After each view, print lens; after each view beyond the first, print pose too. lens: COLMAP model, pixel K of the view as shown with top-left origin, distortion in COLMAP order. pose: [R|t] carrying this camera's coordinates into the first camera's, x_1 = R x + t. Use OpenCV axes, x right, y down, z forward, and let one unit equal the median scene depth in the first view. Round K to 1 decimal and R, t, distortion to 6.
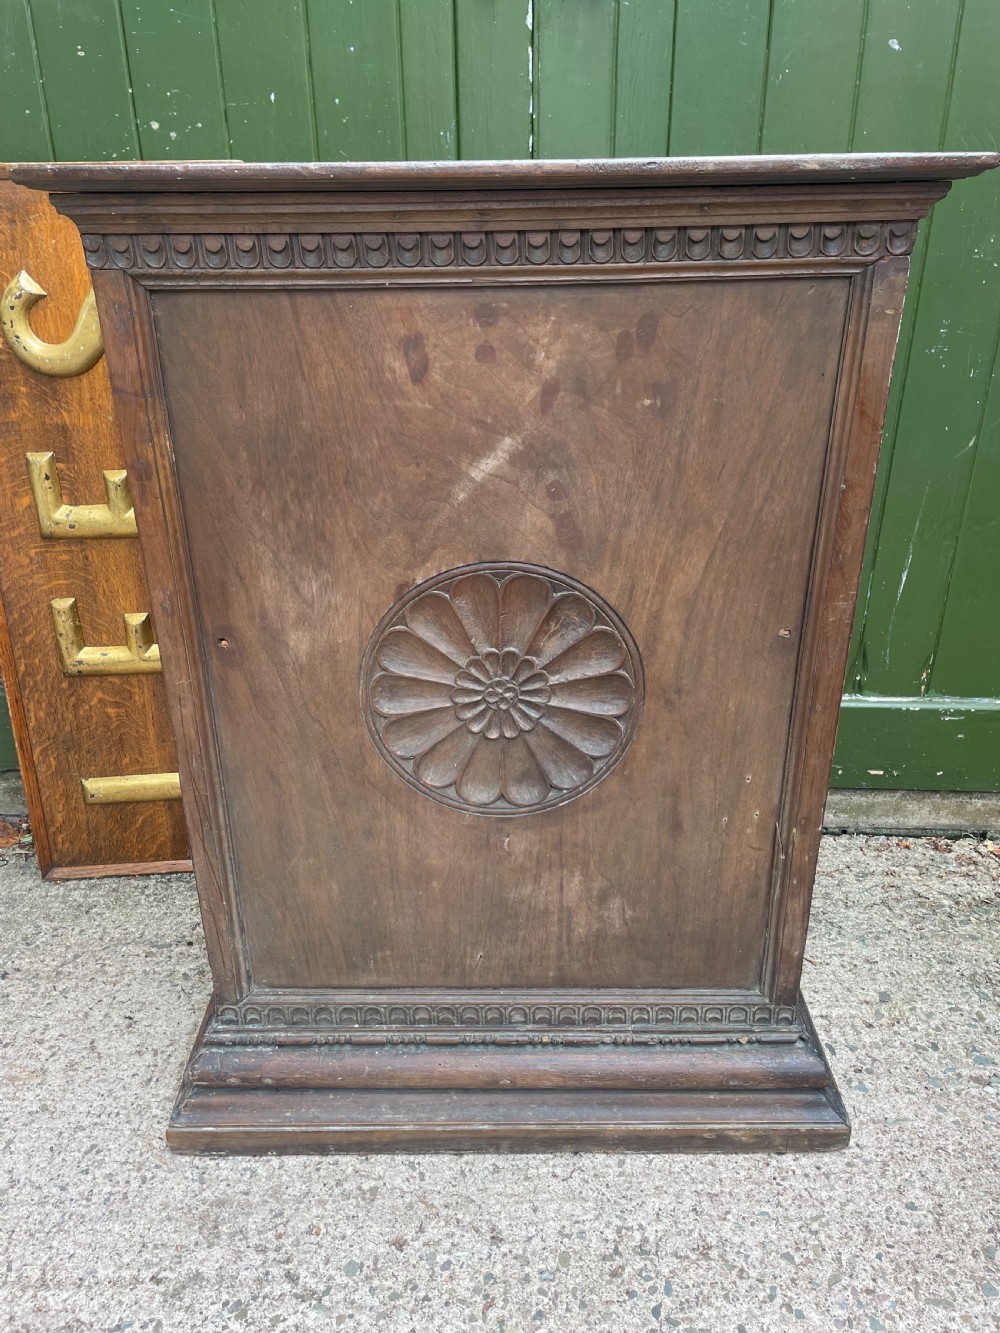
lens RADIAL K [[1015.0, 0, 501.8], [0, 1015.0, 659.3], [0, 0, 1]] dist [0.075948, -0.106687]
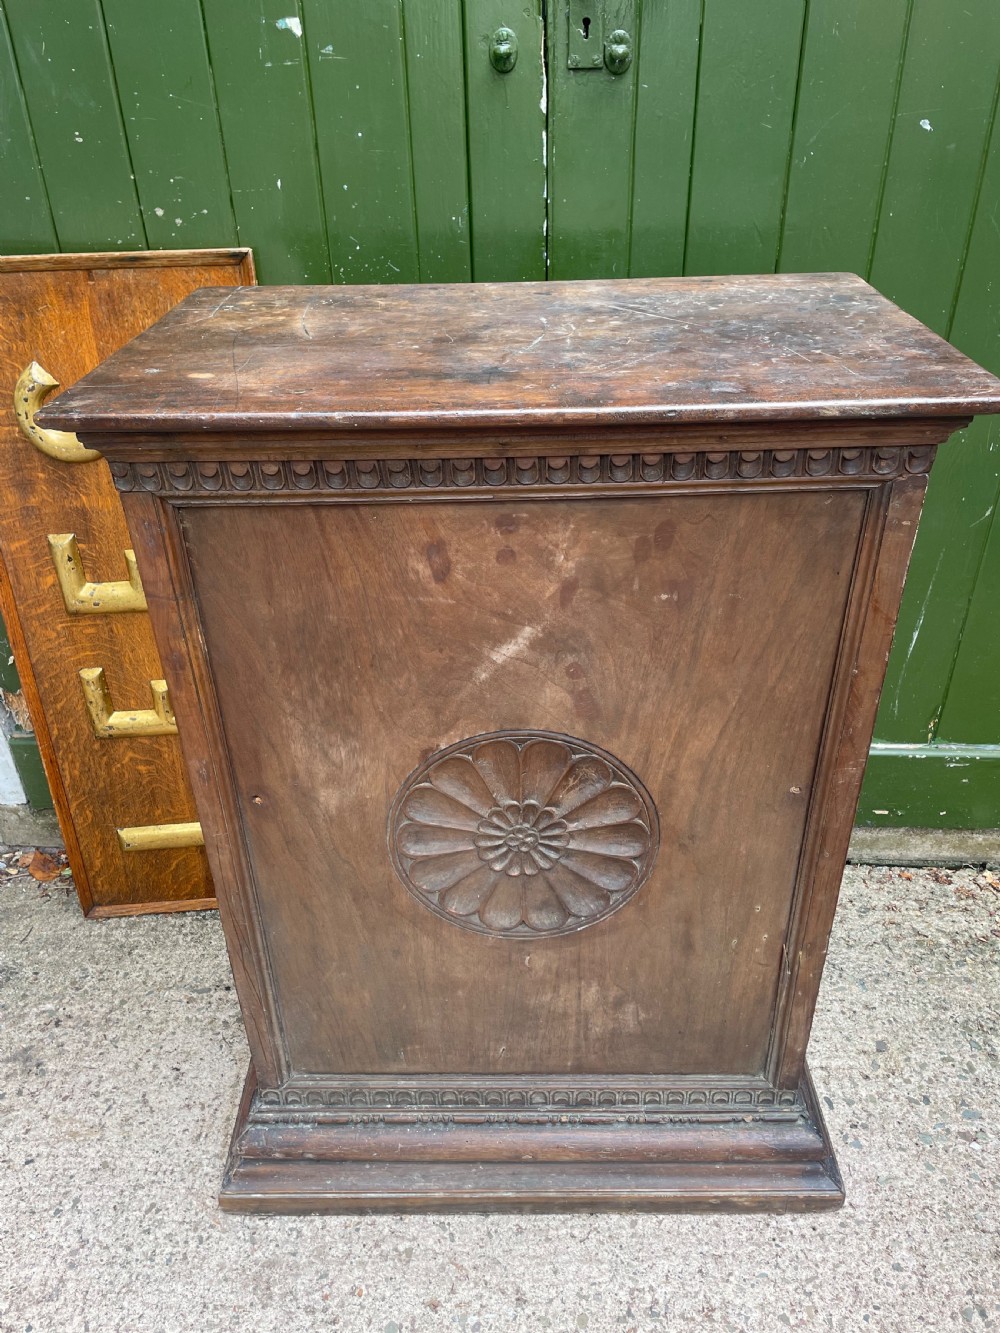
lens RADIAL K [[1015.0, 0, 495.0], [0, 1015.0, 667.3], [0, 0, 1]] dist [0.075948, -0.106687]
pose [[0.999850, -0.009135, -0.014746, -0.010481], [0.010849, 0.992629, 0.120704, -0.245804], [0.013535, -0.120846, 0.992579, -0.018738]]
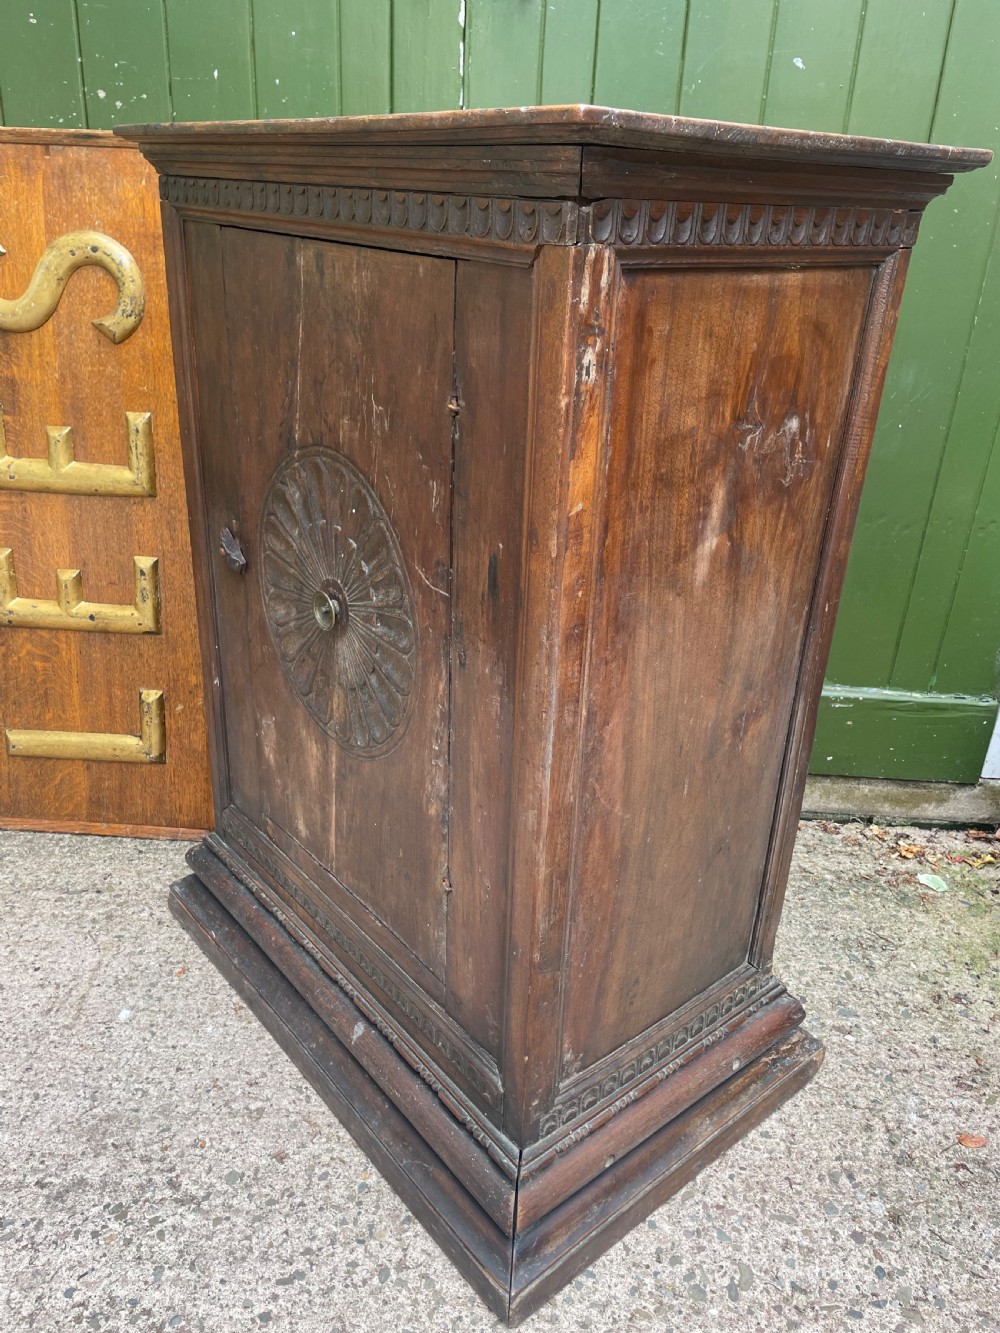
lens RADIAL K [[1015.0, 0, 506.1], [0, 1015.0, 673.7], [0, 0, 1]] dist [0.075948, -0.106687]
pose [[0.998007, 0.042530, 0.046609, 0.059076], [-0.041797, 0.998988, -0.016589, 0.082957], [-0.047267, 0.014608, 0.998775, -0.063130]]
